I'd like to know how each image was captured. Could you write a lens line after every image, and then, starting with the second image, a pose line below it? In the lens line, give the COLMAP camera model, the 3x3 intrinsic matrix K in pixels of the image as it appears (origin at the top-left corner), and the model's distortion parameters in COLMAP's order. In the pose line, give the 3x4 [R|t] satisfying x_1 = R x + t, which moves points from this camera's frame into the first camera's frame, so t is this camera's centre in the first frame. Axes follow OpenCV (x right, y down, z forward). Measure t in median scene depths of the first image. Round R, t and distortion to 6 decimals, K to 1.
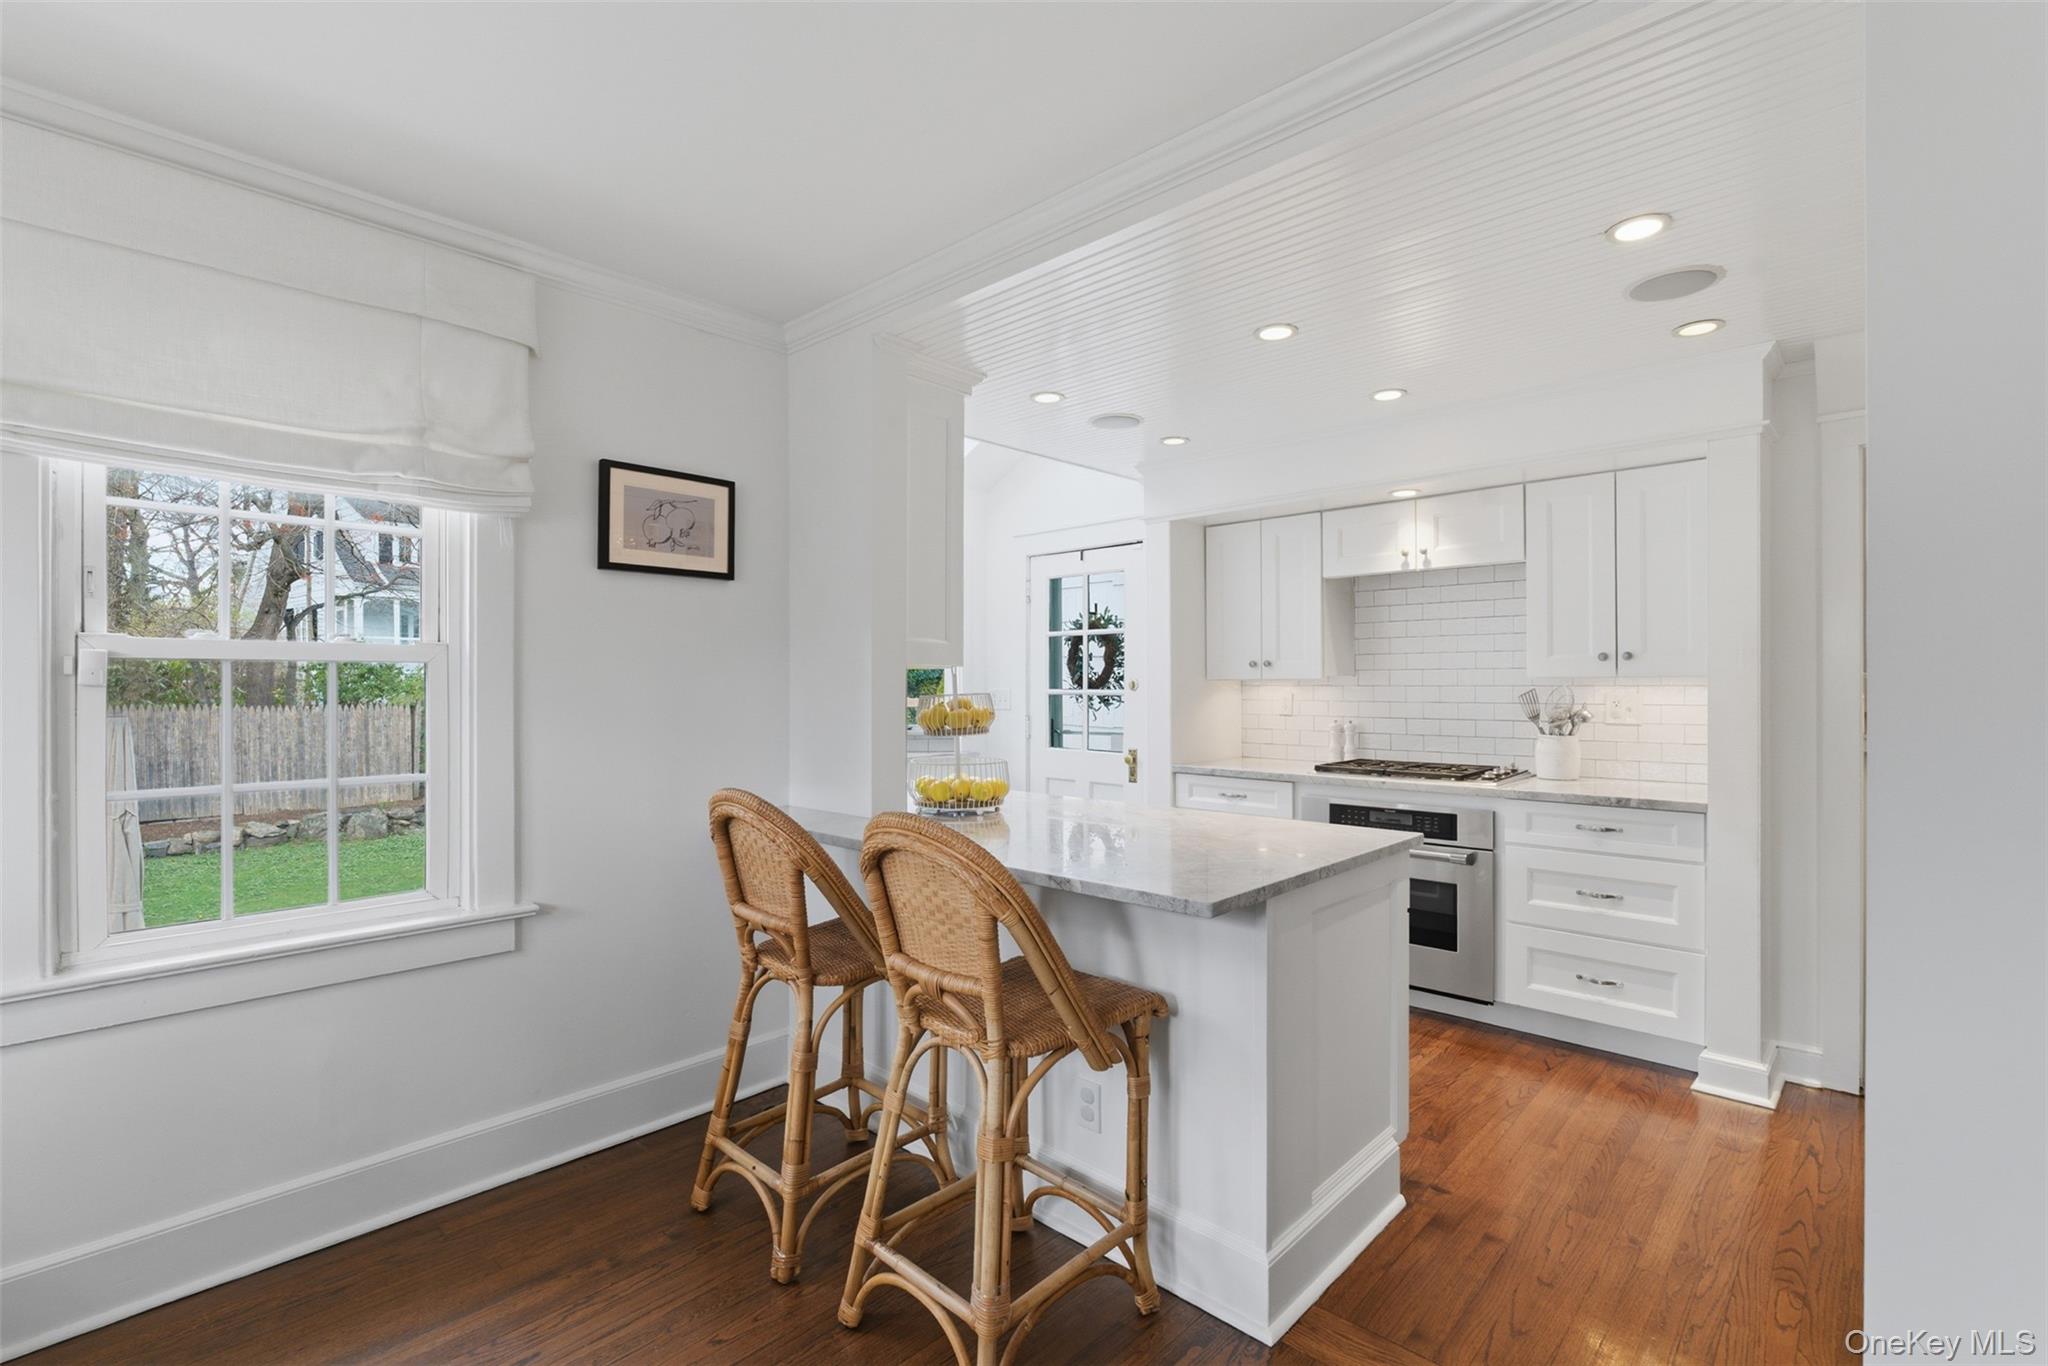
lens RADIAL K [[916.6, 0, 1016.3], [0, 916.6, 682.5], [0, 0, 1]] dist [-0.003924, 0.000509]
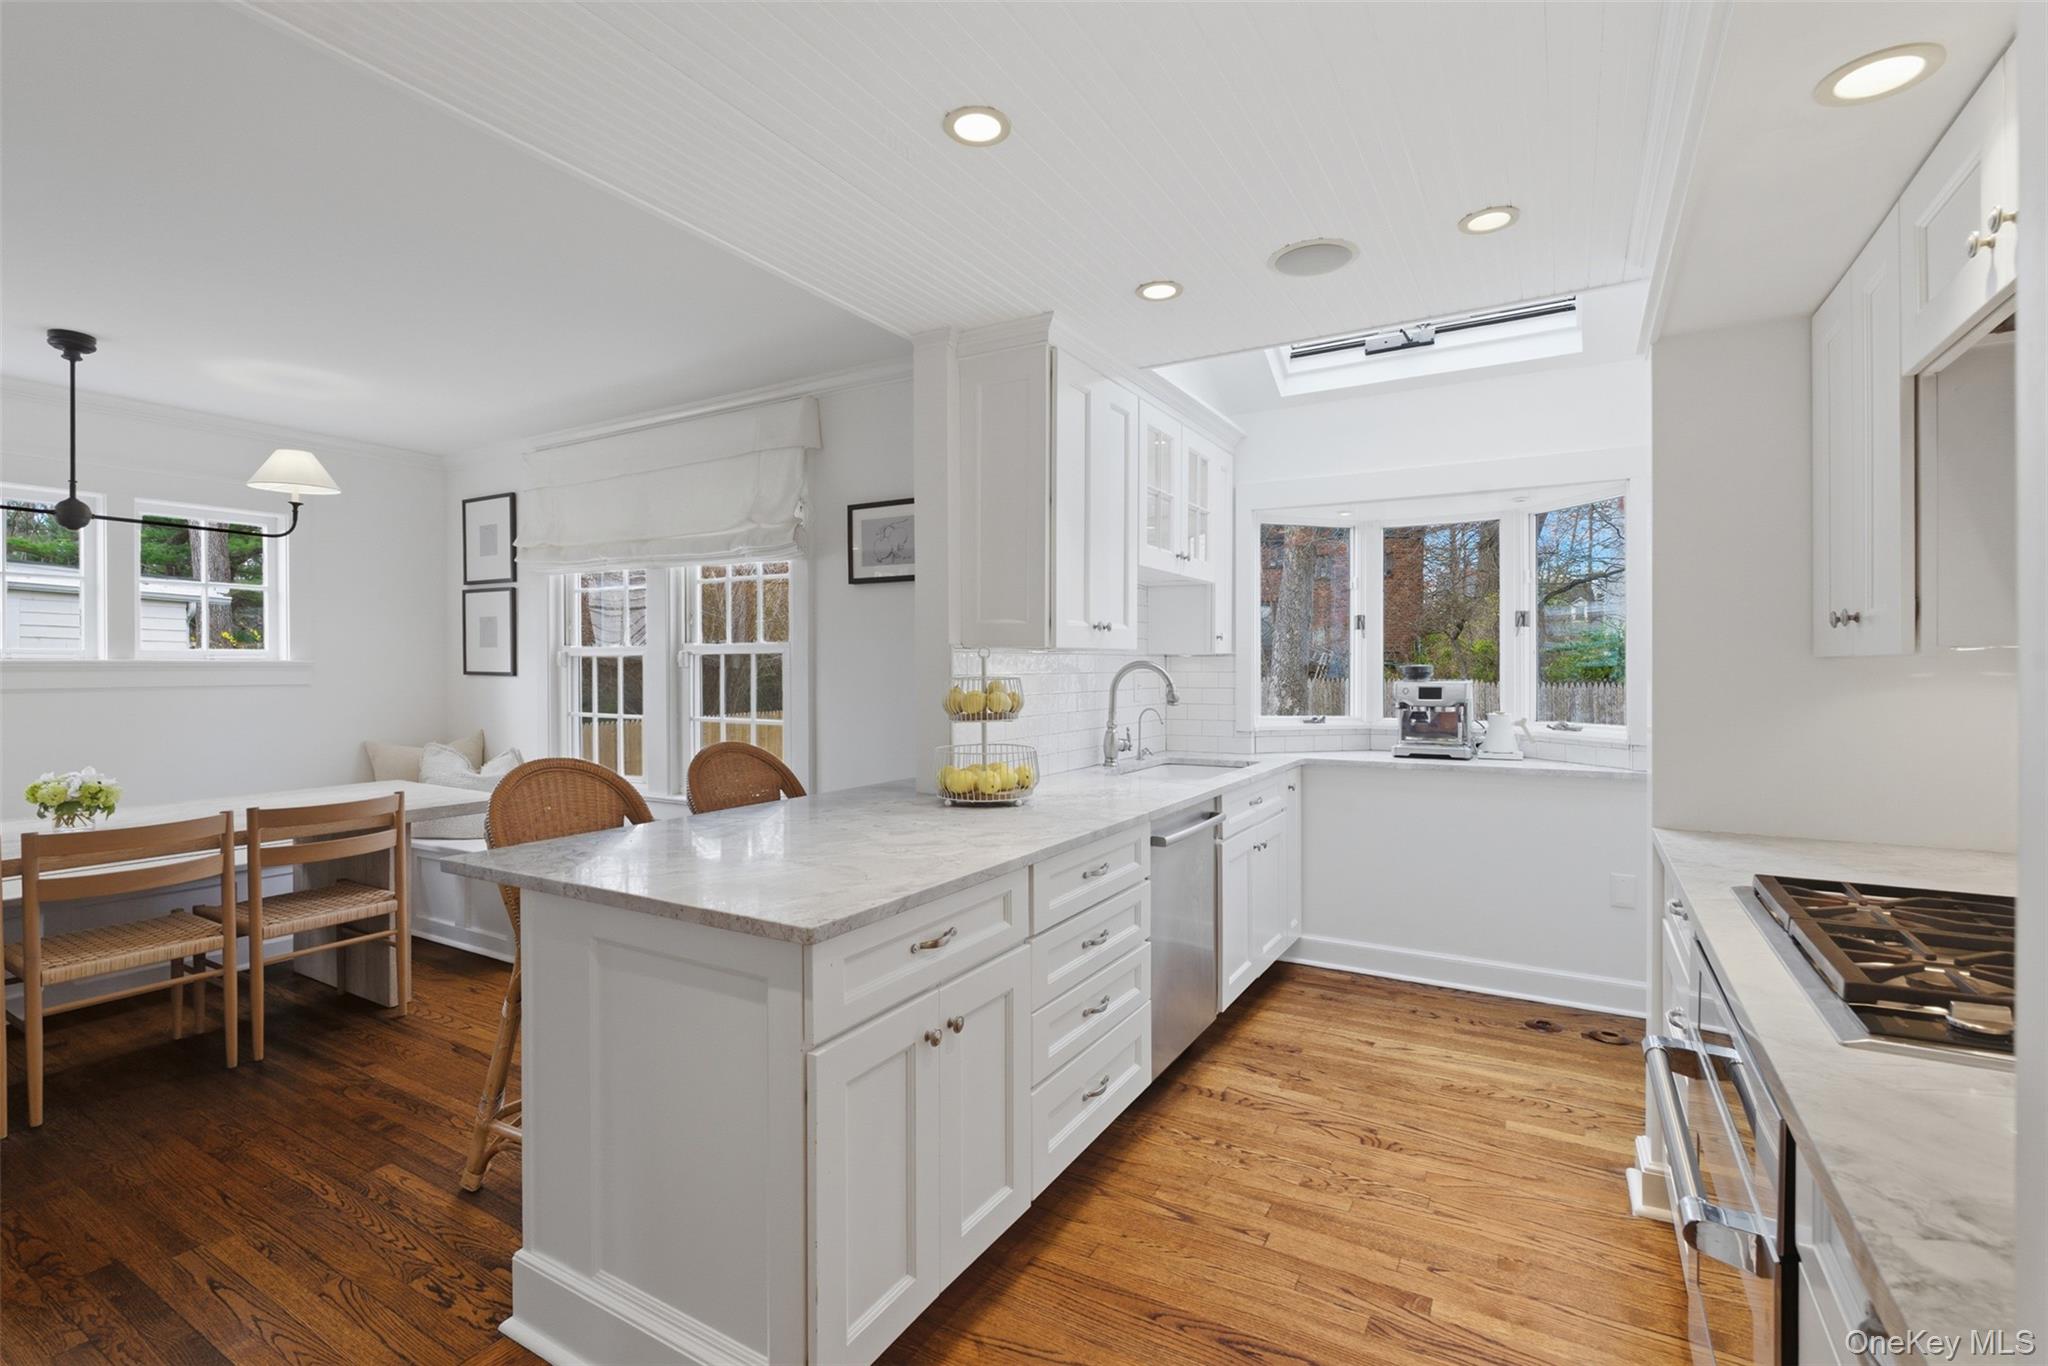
lens RADIAL K [[916.6, 0, 1016.3], [0, 916.6, 682.5], [0, 0, 1]] dist [-0.003924, 0.000509]
pose [[0.244697, 0.016434, -0.969460, 1.019467], [-0.000281, 0.999858, 0.016878, 0.001967], [0.969600, -0.003858, 0.244667, 0.949609]]
